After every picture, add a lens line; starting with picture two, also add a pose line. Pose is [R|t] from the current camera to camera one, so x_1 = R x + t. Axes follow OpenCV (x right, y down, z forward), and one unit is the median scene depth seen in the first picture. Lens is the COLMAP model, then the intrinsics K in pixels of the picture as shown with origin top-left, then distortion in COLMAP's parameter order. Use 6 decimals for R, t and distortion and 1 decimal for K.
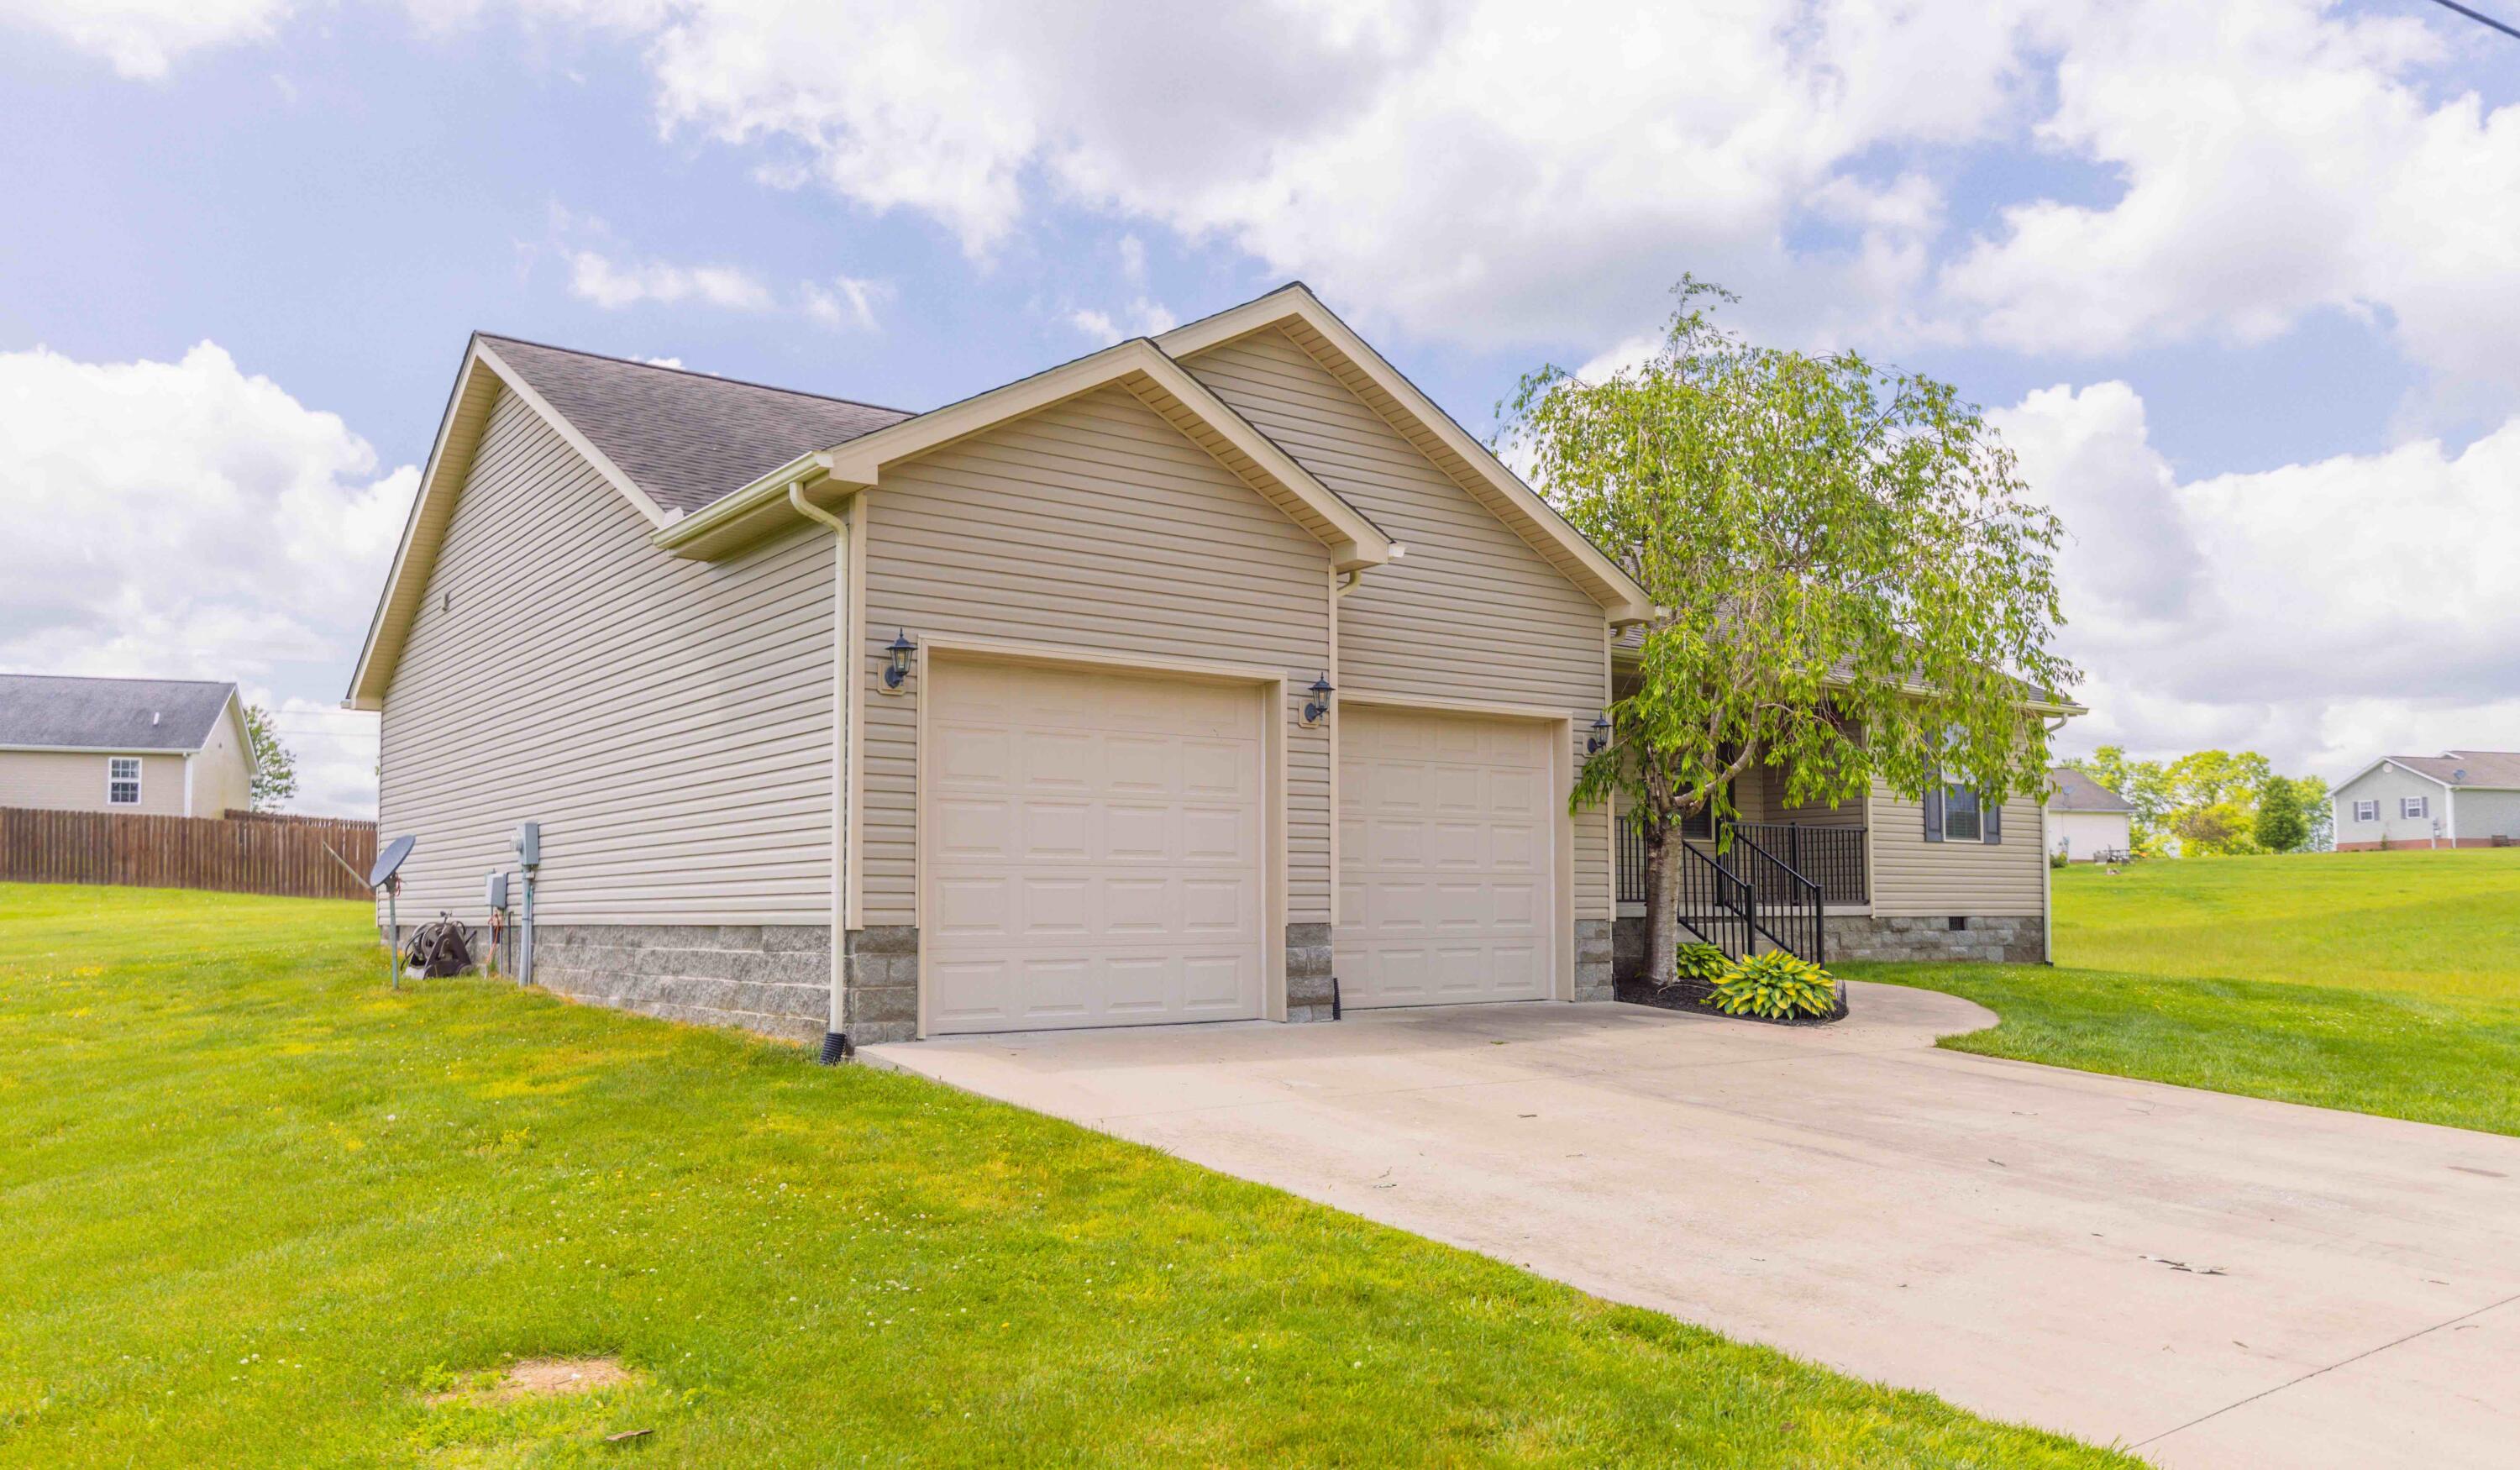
lens RADIAL K [[1781.6, 0, 1258.1], [0, 1781.6, 827.3], [0, 0, 1]] dist [0.003768, 0.000892]
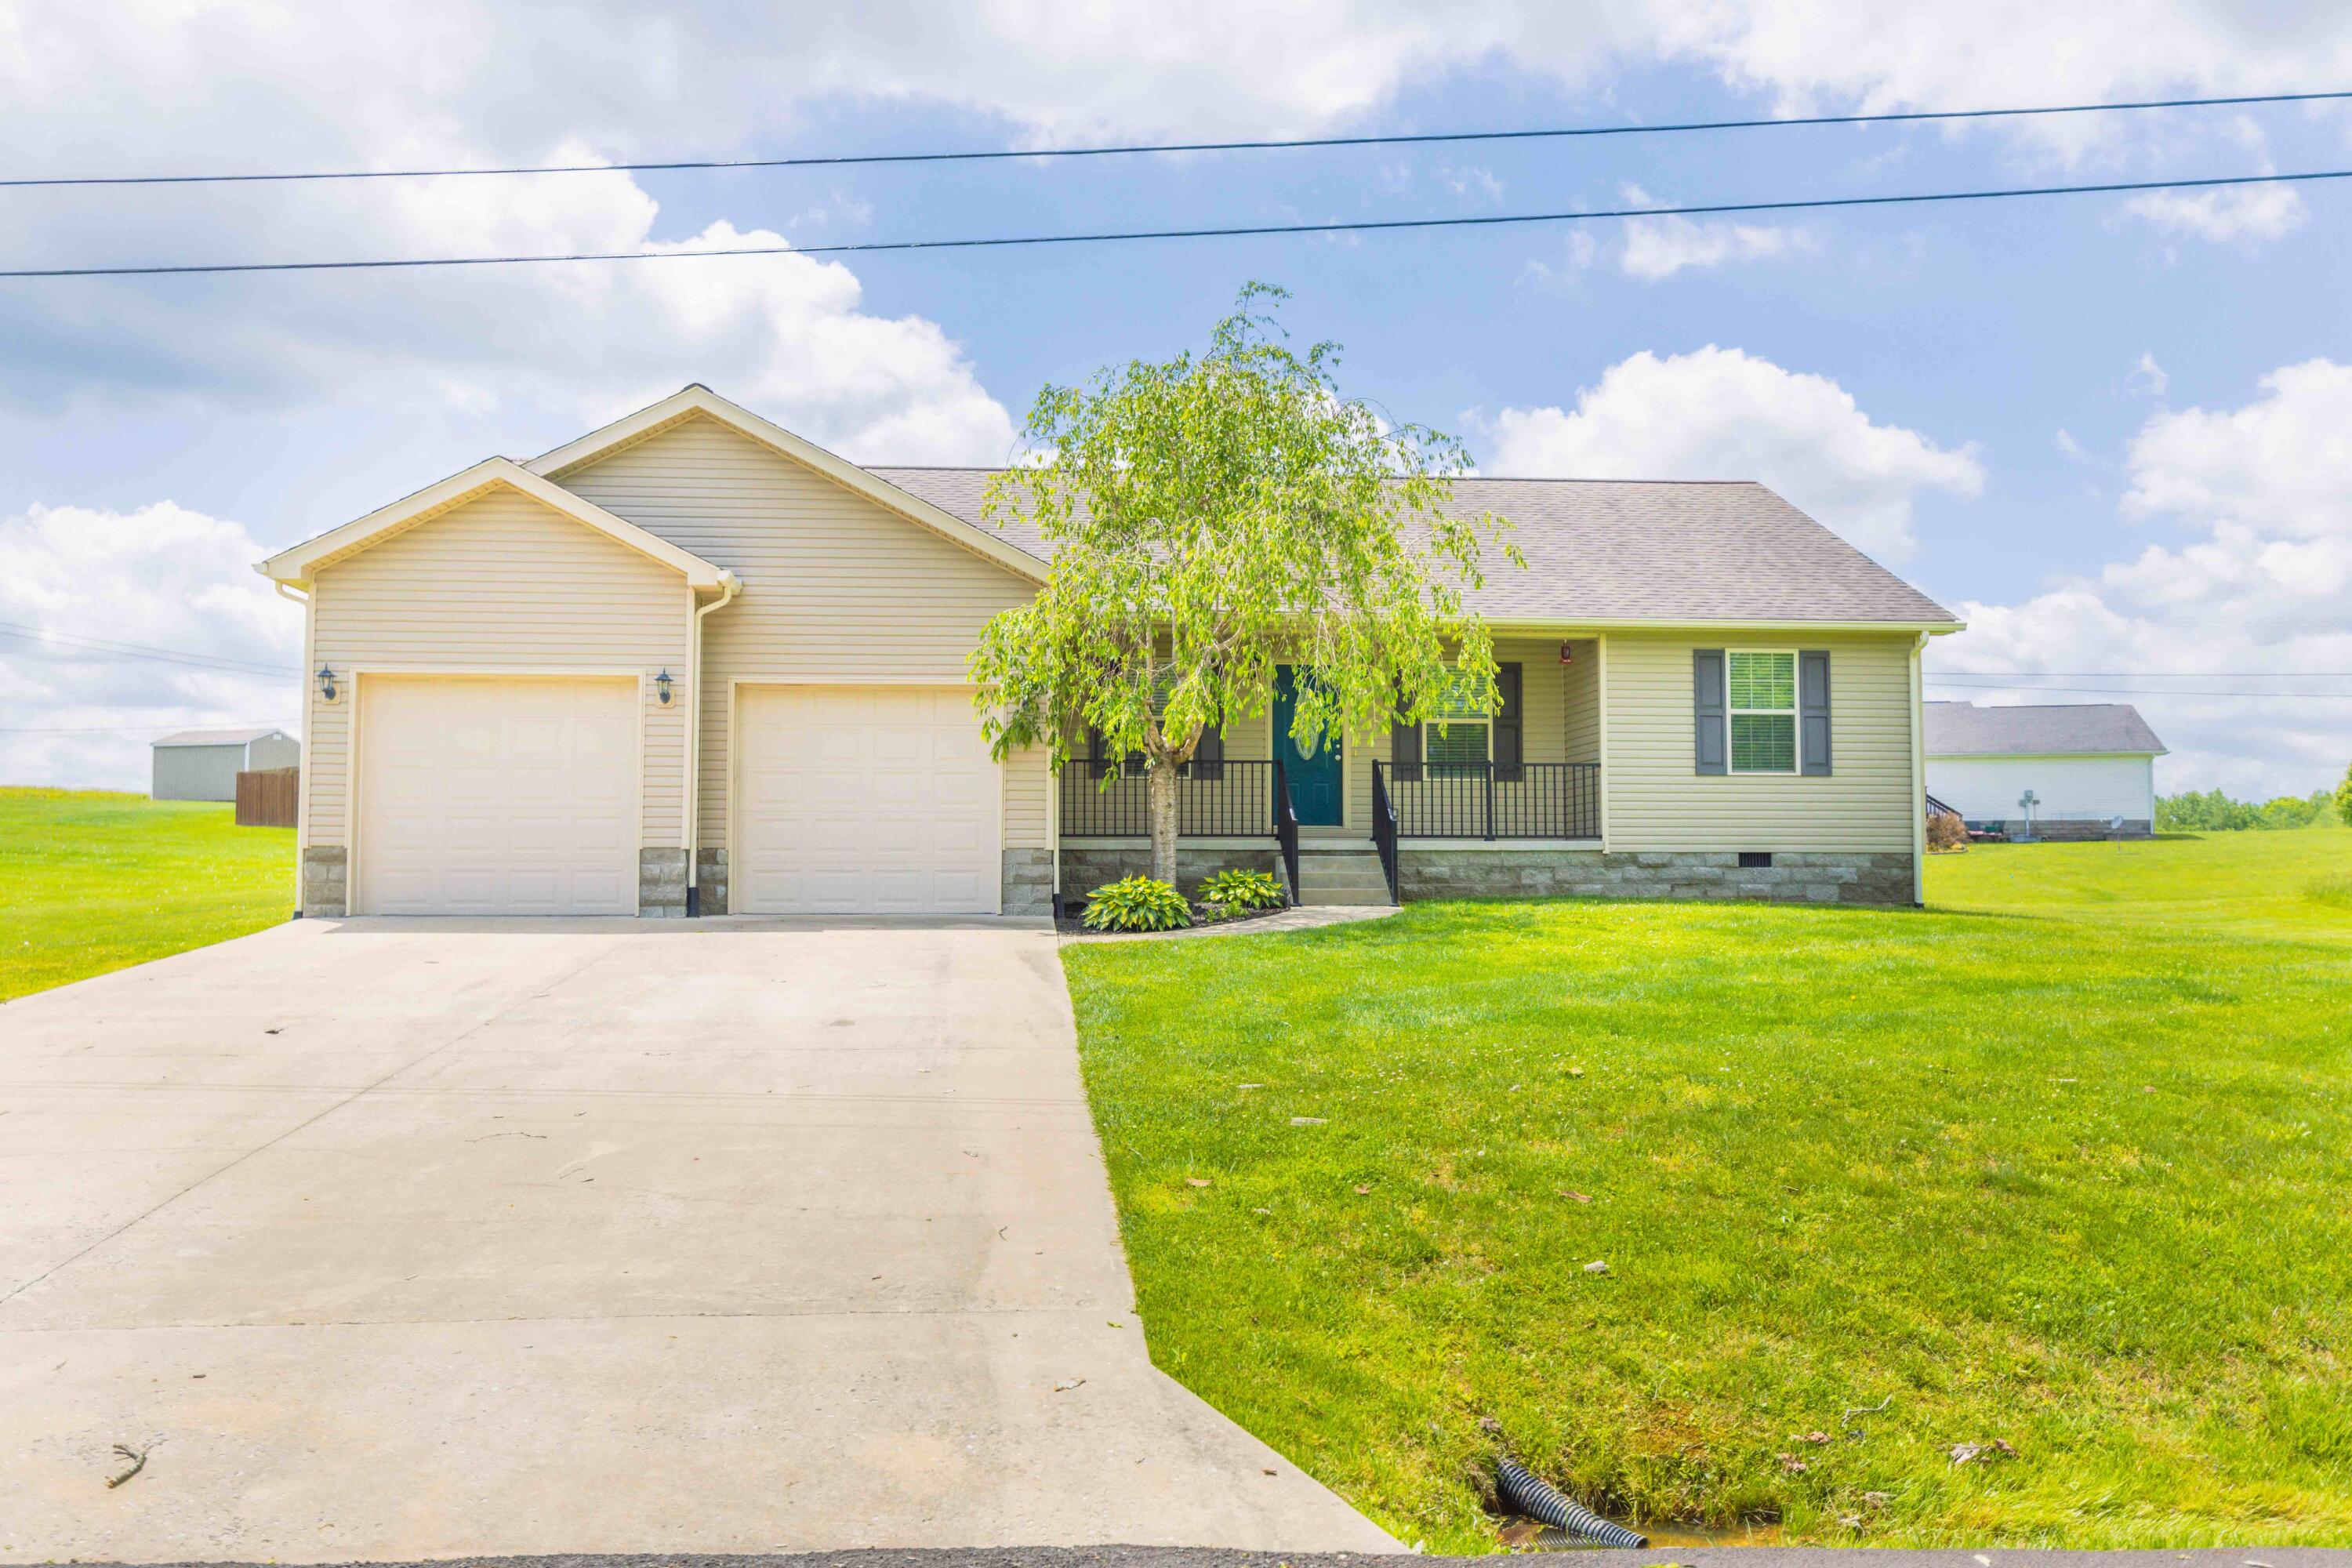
lens RADIAL K [[1836.1, 0, 1176.0], [0, 1836.1, 784.0], [0, 0, 1]] dist [0.002477, -0.000322]
pose [[0.845284, -0.018223, -0.534006, 0.698556], [0.020274, 0.999792, -0.002027, 0.009180], [0.533932, -0.009113, 0.845478, -0.004150]]
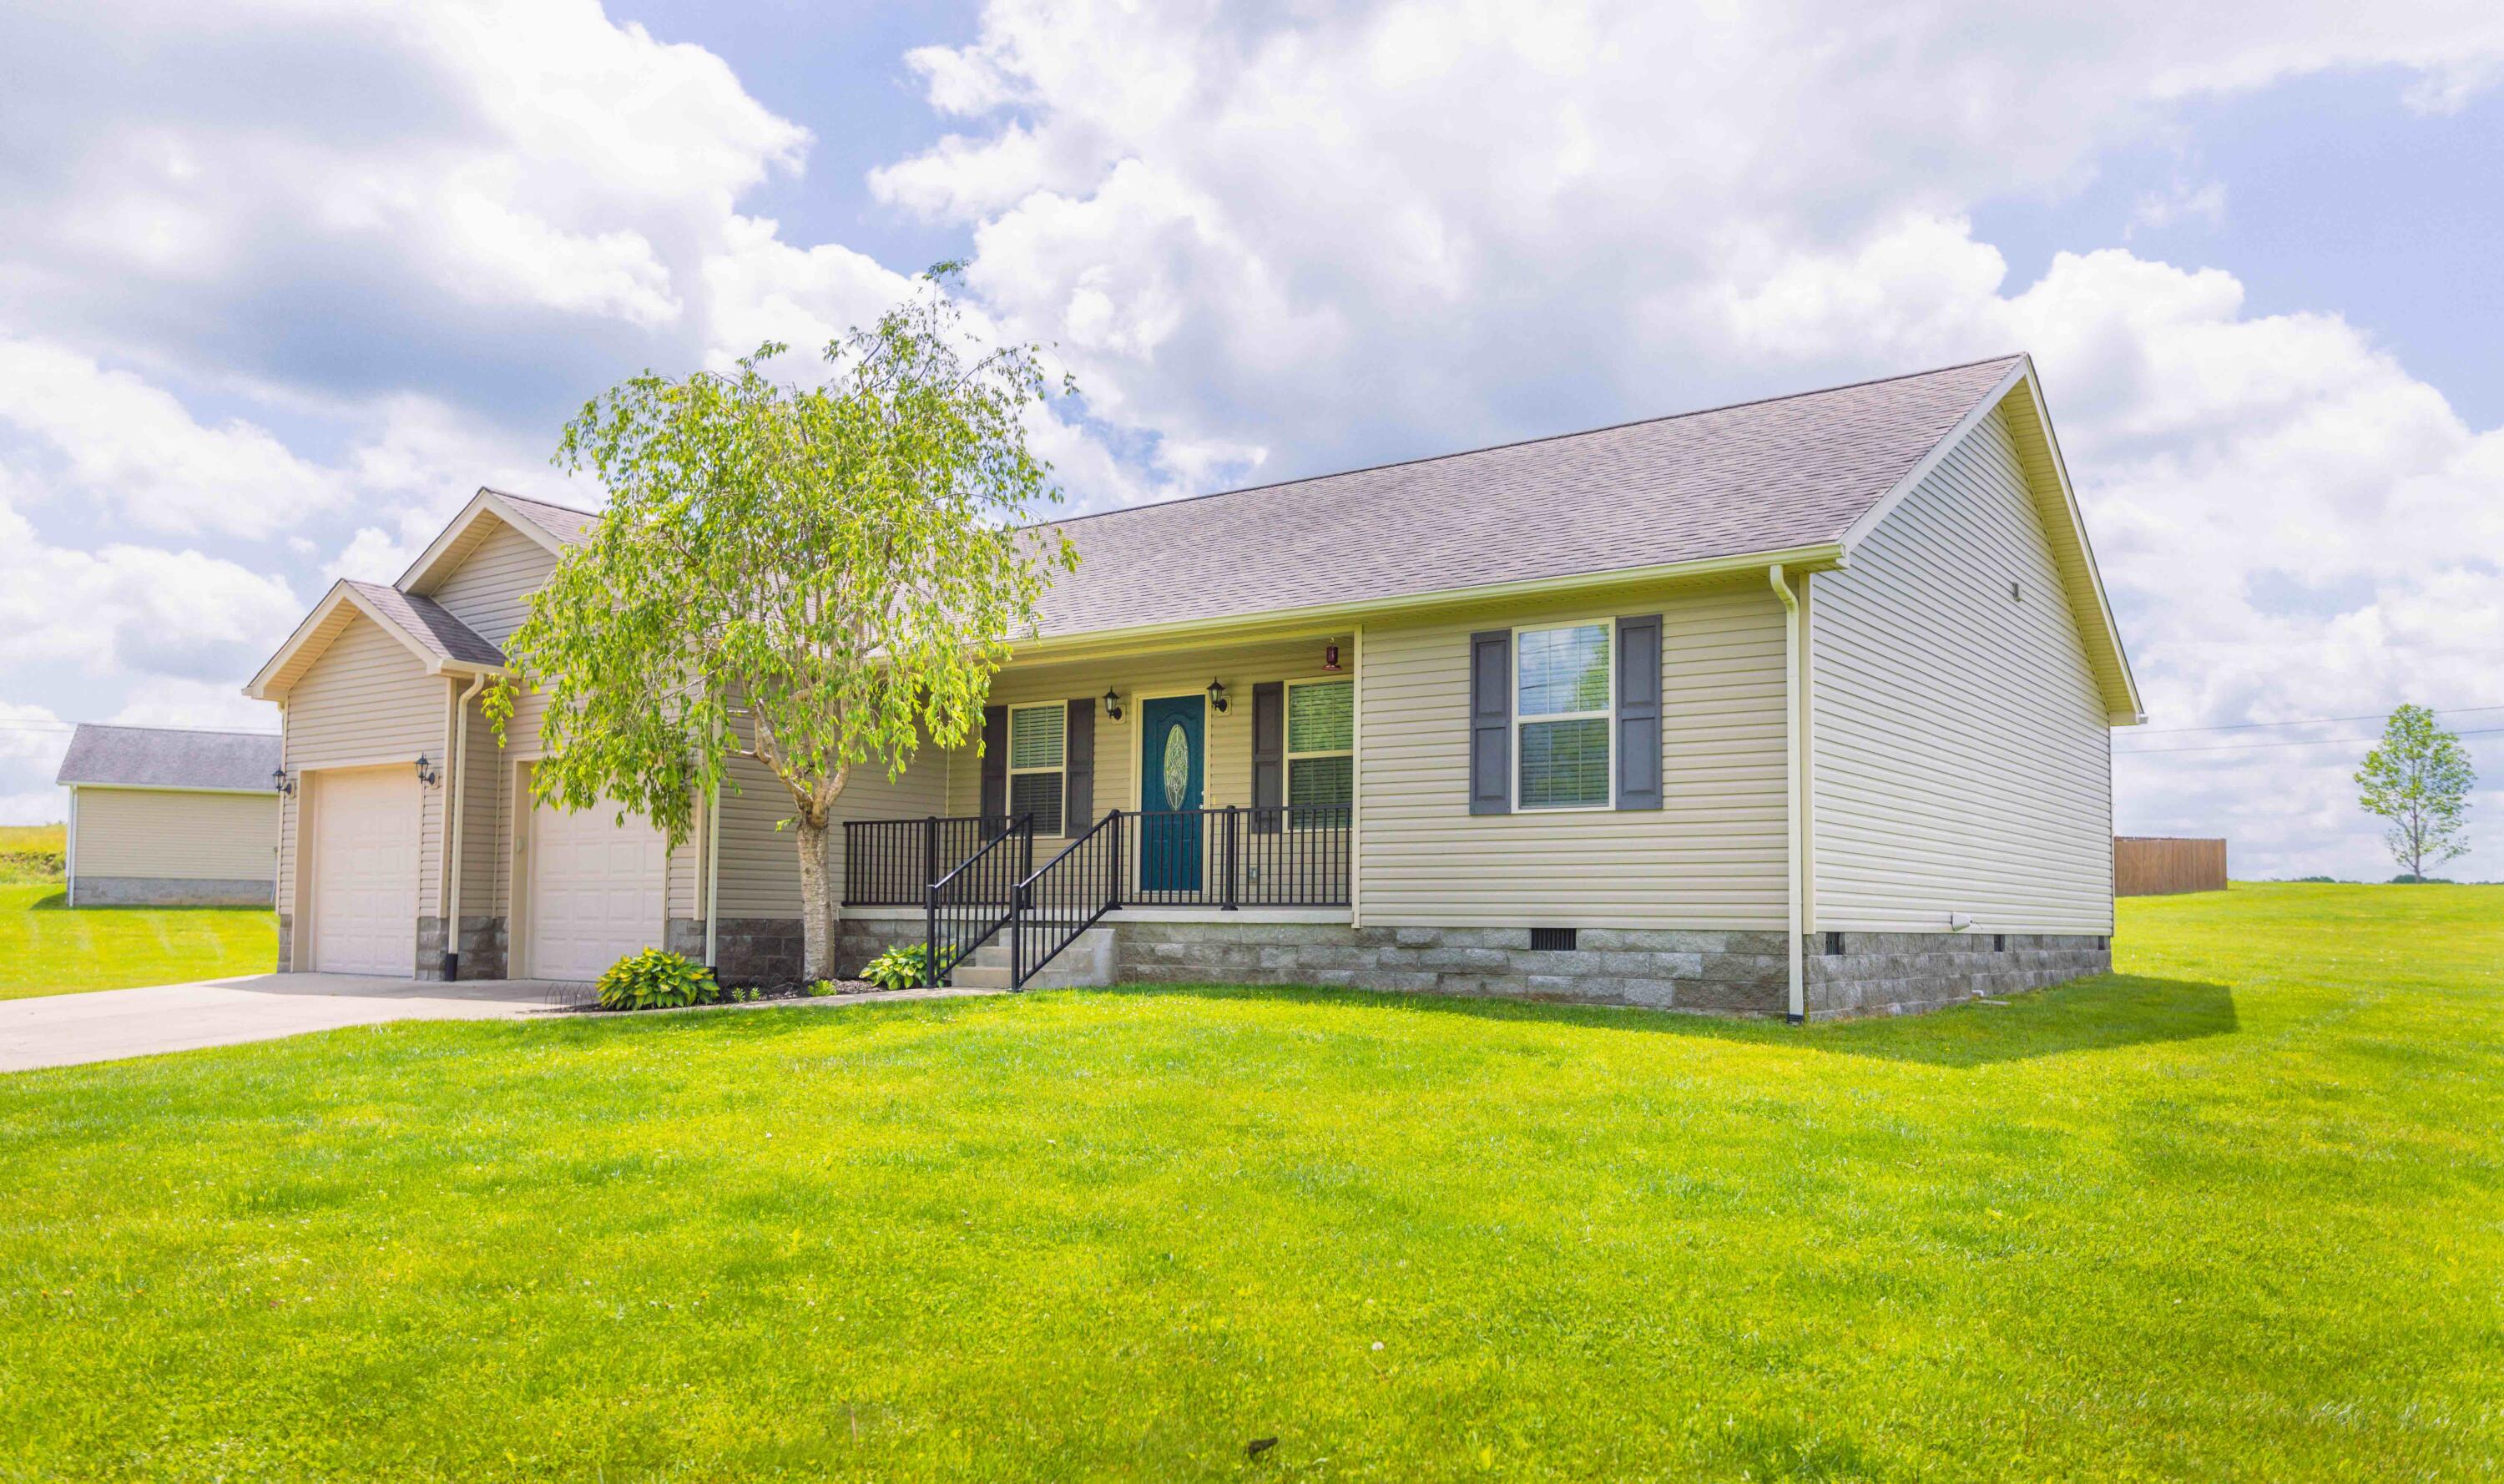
lens RADIAL K [[1760.6, 0, 1248.7], [0, 1760.6, 821.1], [0, 0, 1]] dist [-0.008773, -0.001009]
pose [[0.286907, -0.044726, -0.956914, 1.028347], [0.037165, 0.998677, -0.035535, 0.031714], [0.957237, -0.025369, 0.288190, 0.758159]]
